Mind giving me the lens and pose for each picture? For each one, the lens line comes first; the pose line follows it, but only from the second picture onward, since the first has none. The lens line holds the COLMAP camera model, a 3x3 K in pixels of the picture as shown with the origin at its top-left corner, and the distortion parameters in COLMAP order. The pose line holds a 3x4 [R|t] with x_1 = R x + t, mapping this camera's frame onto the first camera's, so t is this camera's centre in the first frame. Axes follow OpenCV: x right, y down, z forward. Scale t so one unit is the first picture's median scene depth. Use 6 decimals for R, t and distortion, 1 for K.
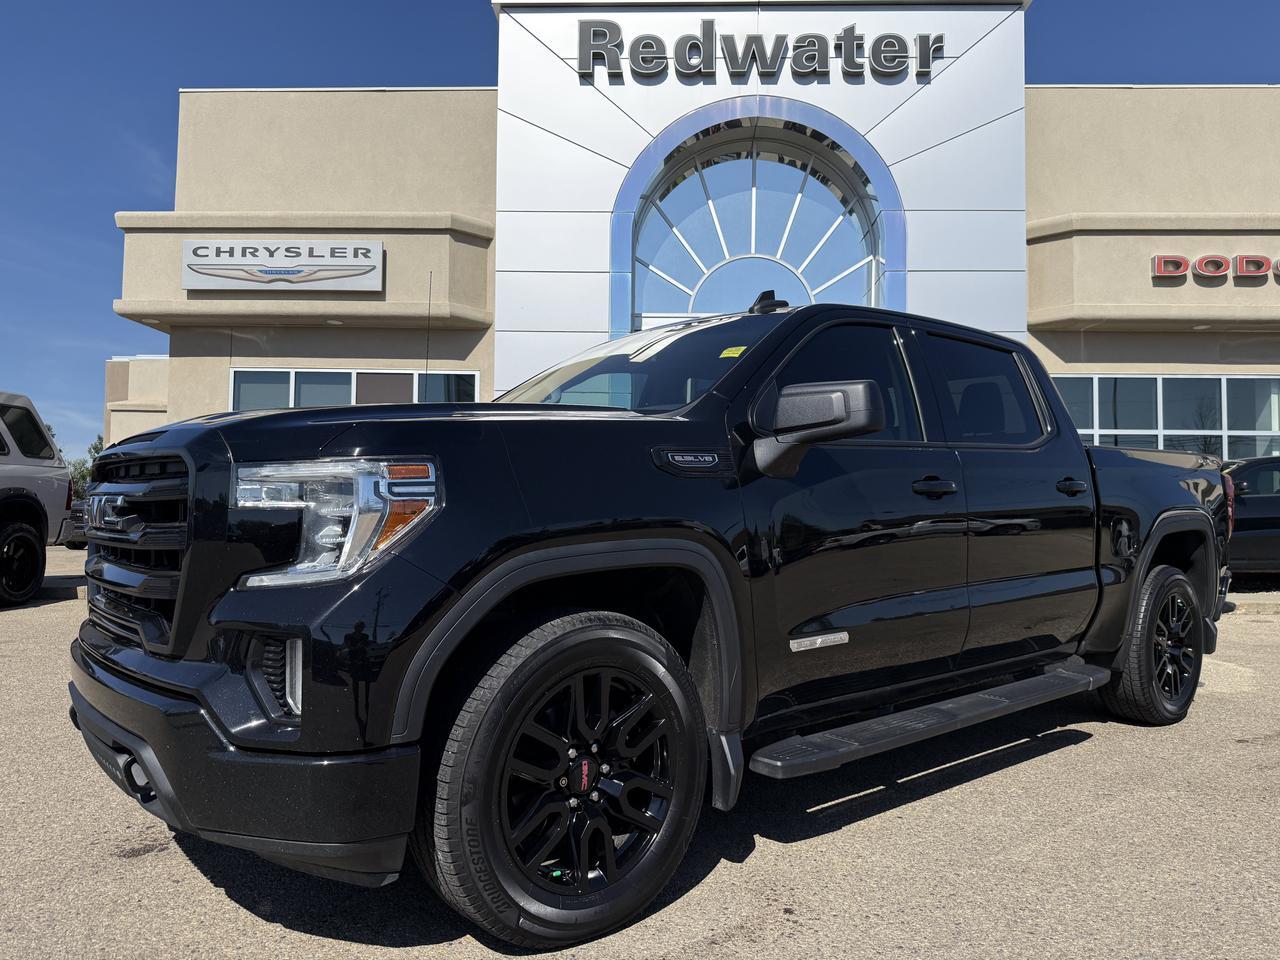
lens RADIAL K [[899.8, 0, 641.1], [0, 899.8, 485.5], [0, 0, 1]] dist [0.025142, -0.034505]
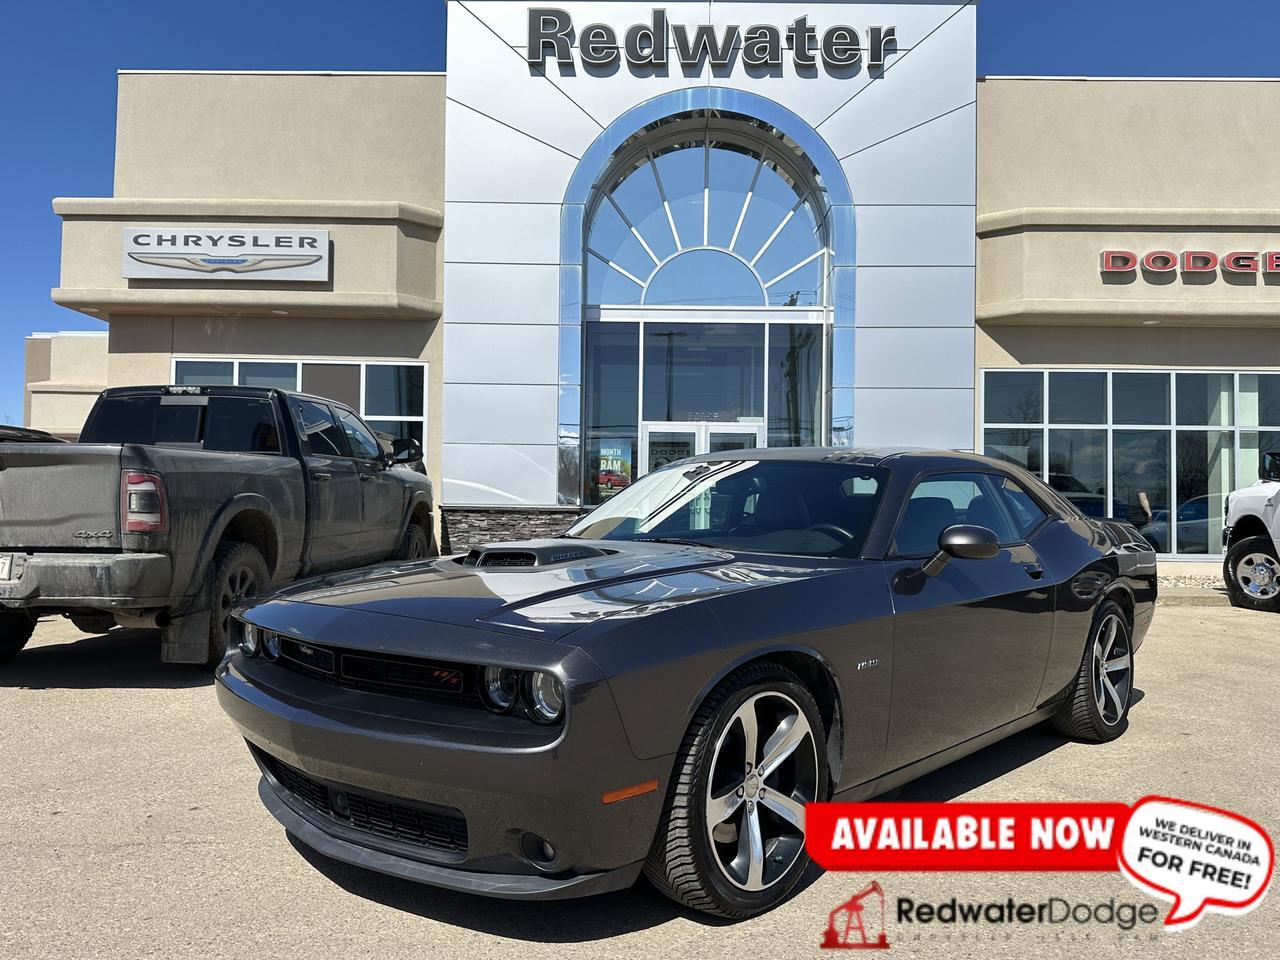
lens RADIAL K [[1004.9, 0, 634.7], [0, 1004.9, 476.5], [0, 0, 1]] dist [0.031597, -0.046460]
pose [[0.999779, 0.001306, 0.020976, 0.024273], [-0.001518, 0.999948, 0.010085, -0.014318], [-0.020962, -0.010115, 0.999729, -0.109366]]
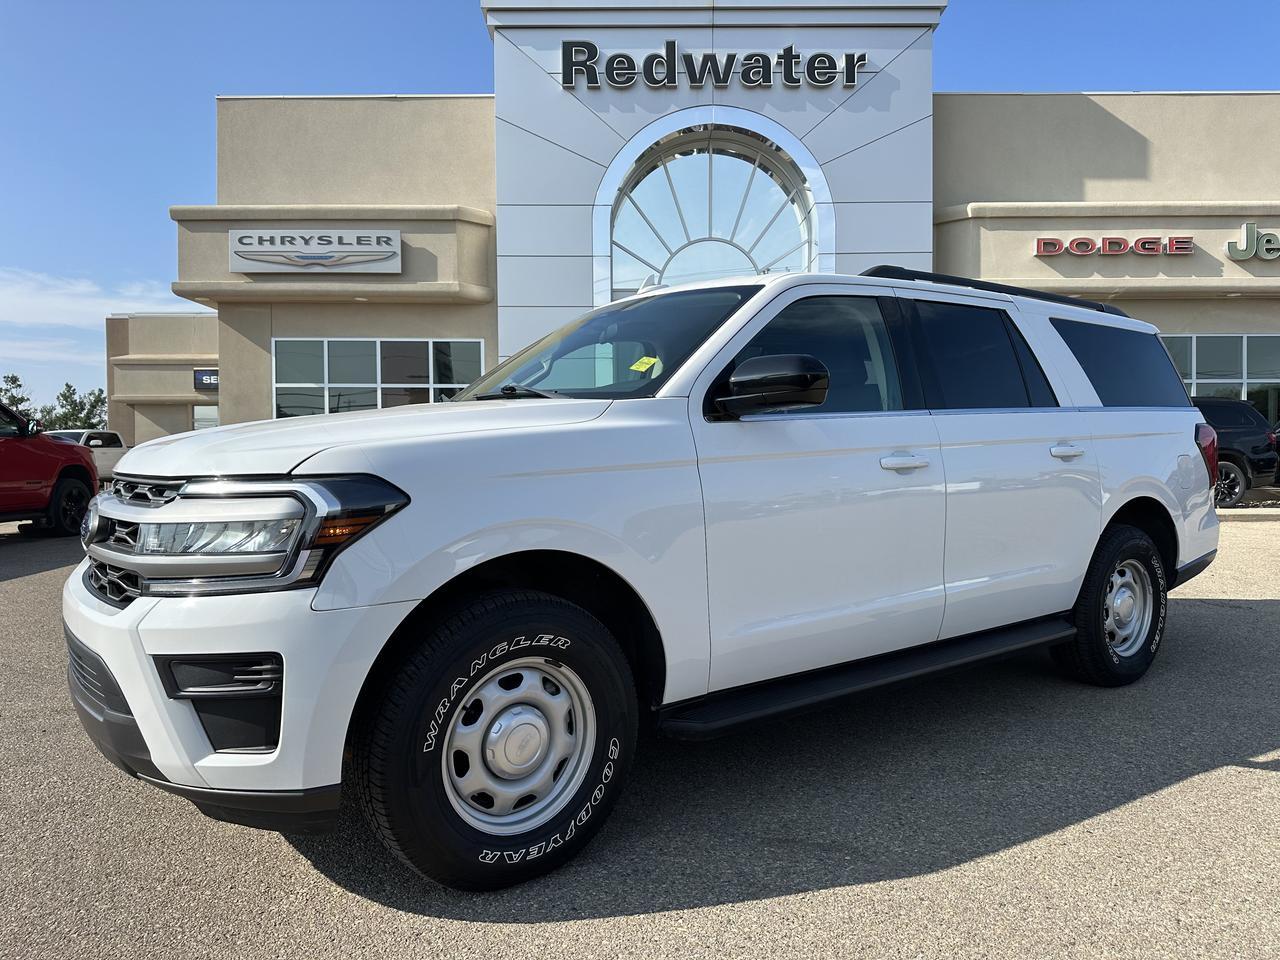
lens RADIAL K [[899.8, 0, 634.1], [0, 899.8, 480.5], [0, 0, 1]] dist [0.025142, -0.034505]
pose [[0.999212, -0.018438, 0.035159, -0.026568], [0.016071, 0.997659, 0.066467, -0.015655], [-0.036302, -0.065849, 0.997169, -0.221774]]
